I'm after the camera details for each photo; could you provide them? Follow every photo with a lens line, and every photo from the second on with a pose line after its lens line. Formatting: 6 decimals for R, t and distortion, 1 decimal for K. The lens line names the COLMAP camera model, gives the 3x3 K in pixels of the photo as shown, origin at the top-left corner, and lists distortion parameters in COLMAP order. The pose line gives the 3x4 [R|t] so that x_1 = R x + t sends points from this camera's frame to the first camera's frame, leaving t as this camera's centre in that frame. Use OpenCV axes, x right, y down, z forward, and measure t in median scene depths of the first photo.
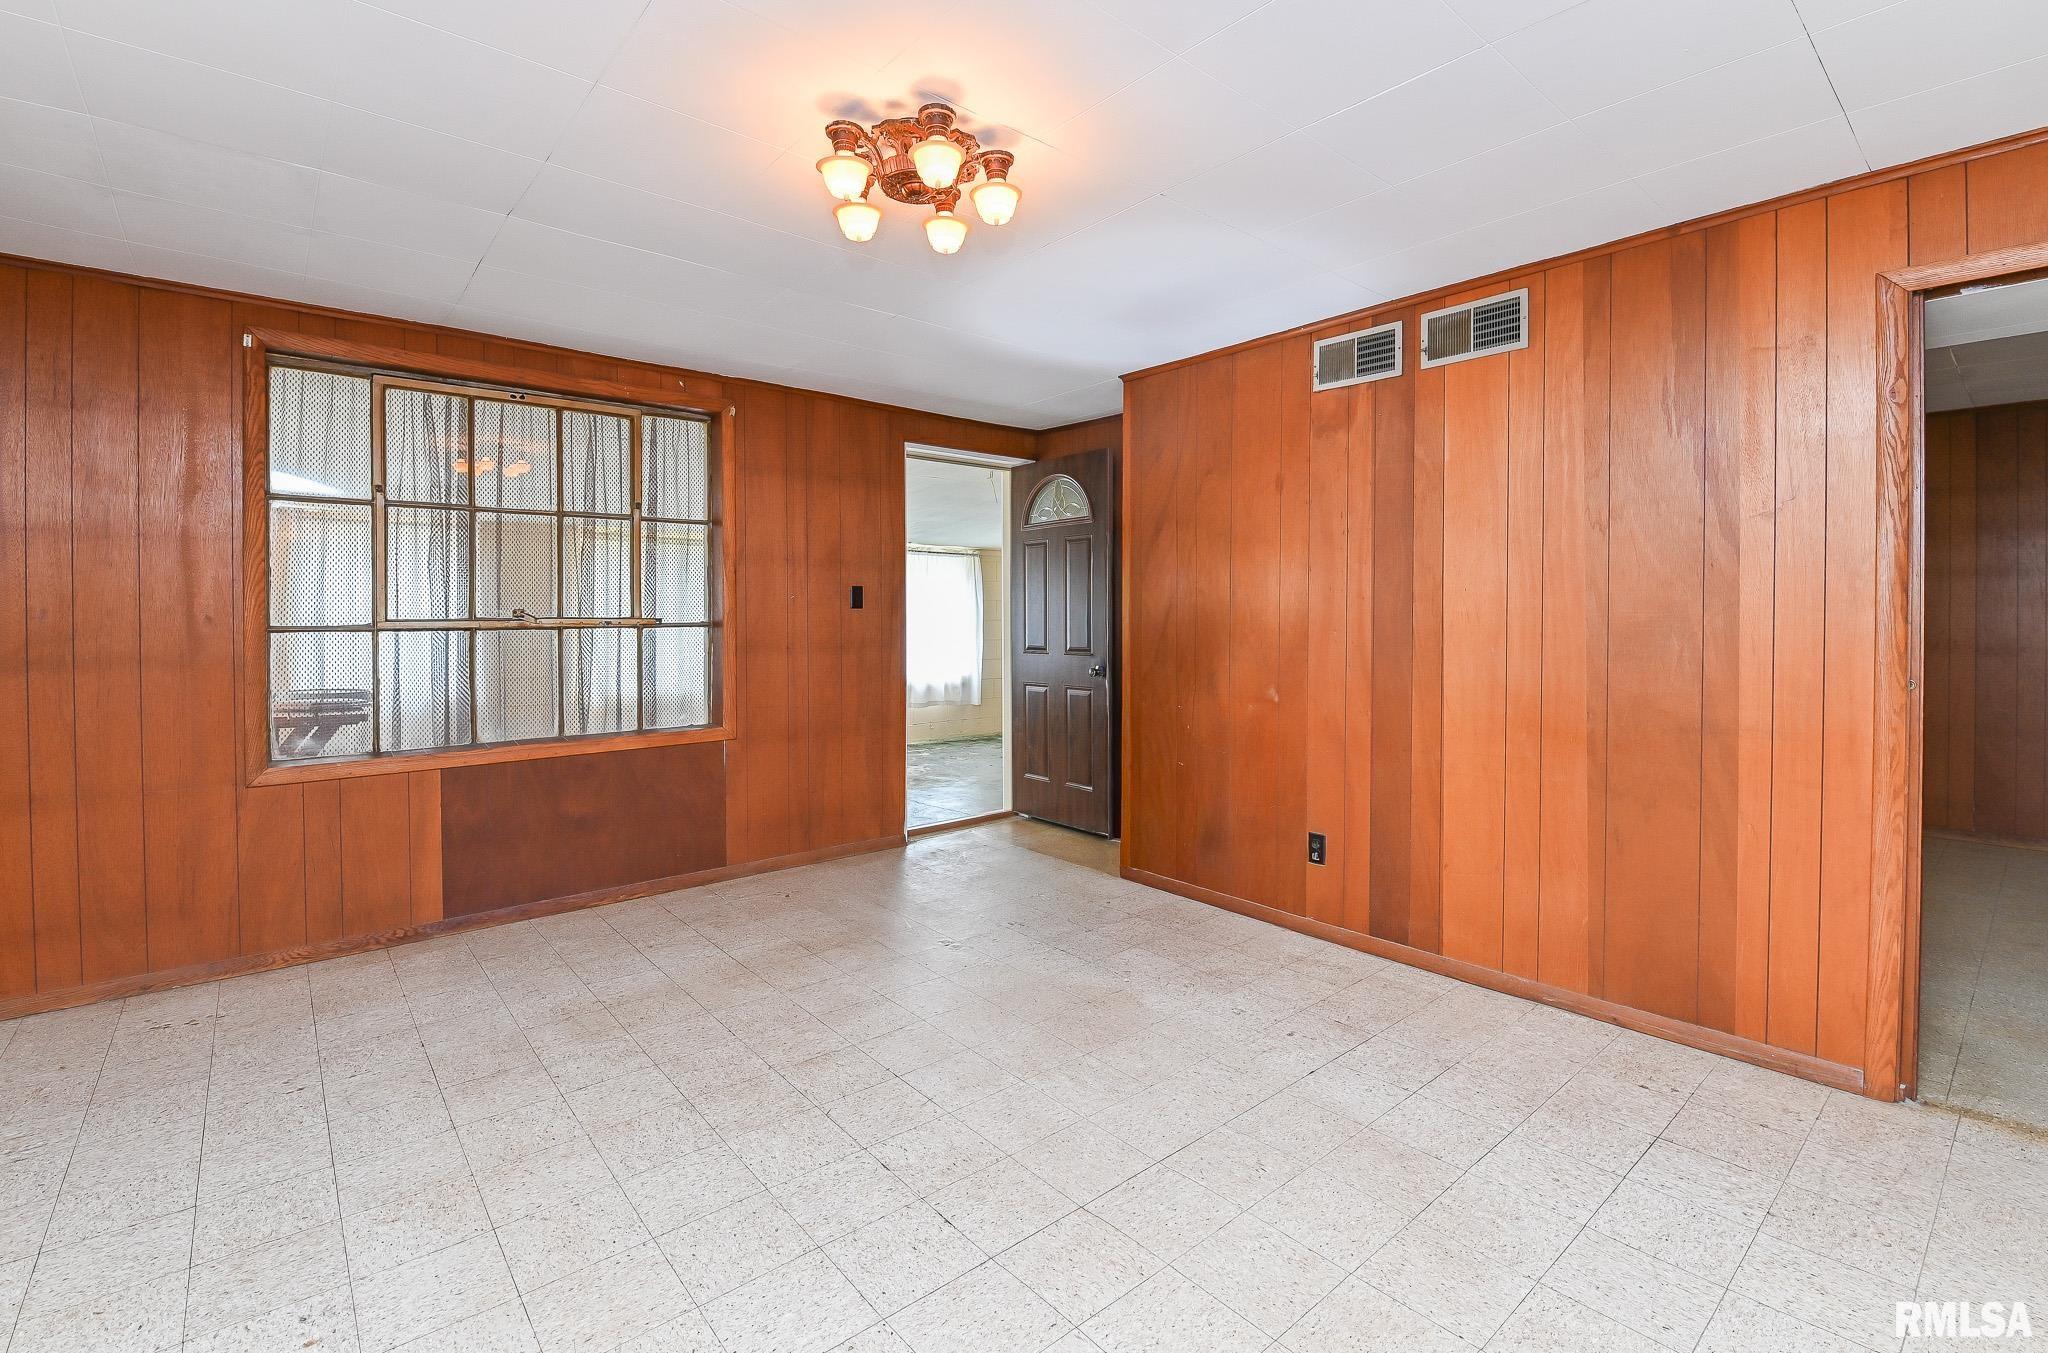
lens RADIAL K [[908.1, 0, 1023.2], [0, 908.1, 617.4], [0, 0, 1]] dist [0.000909, -0.010712]
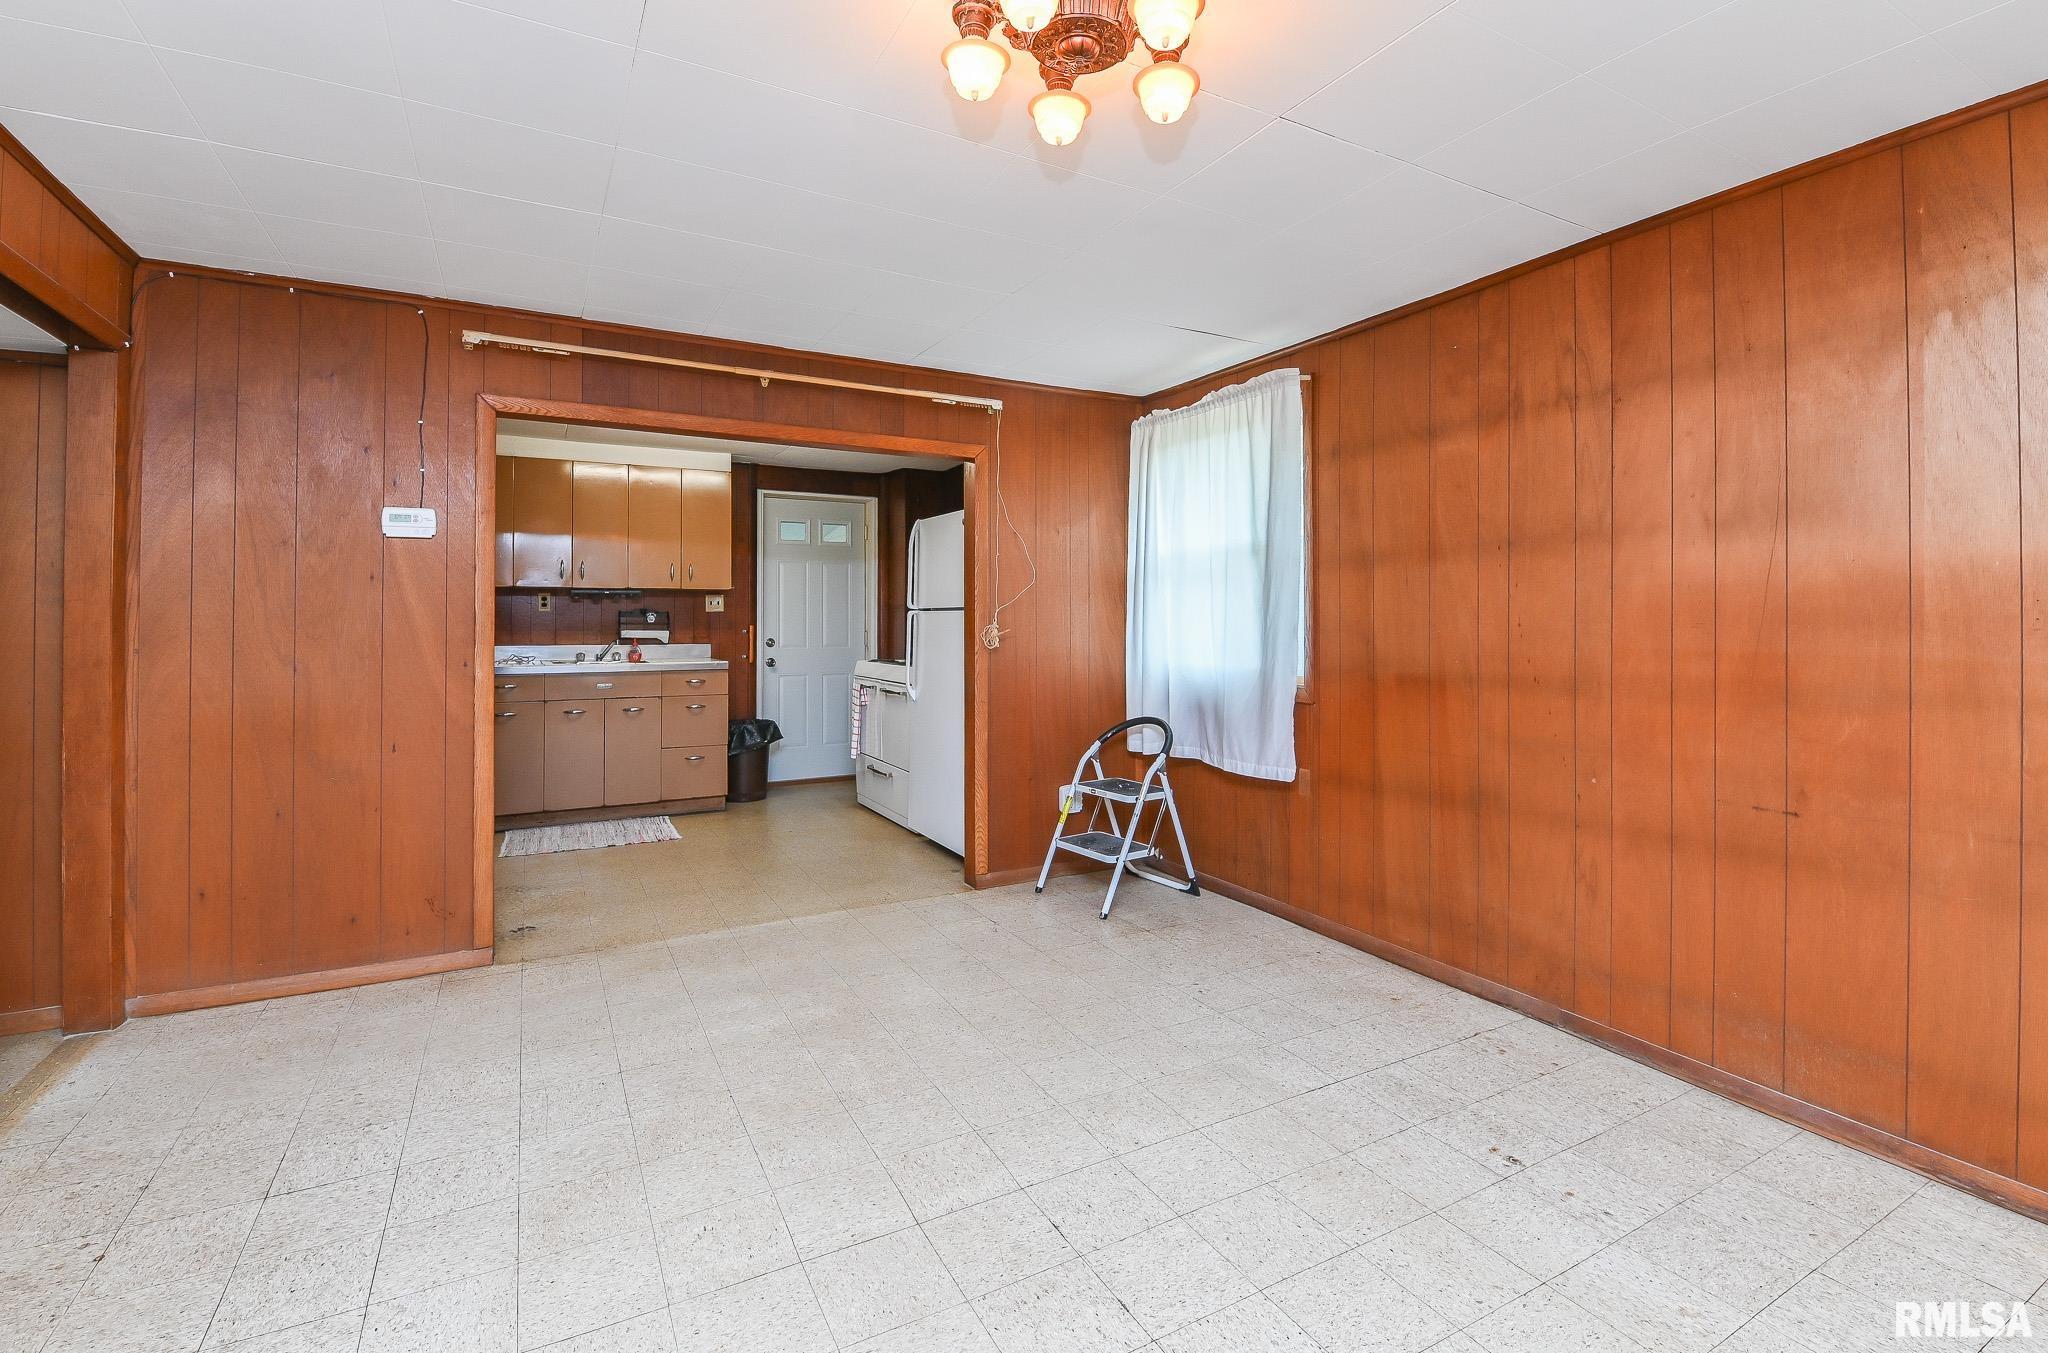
lens RADIAL K [[908.1, 0, 1023.2], [0, 908.1, 617.4], [0, 0, 1]] dist [0.000909, -0.010712]
pose [[-0.978999, 0.001467, 0.203860, -0.143214], [0.001172, 0.999998, -0.001569, -0.000030], [-0.203862, -0.001297, -0.978999, 1.127112]]
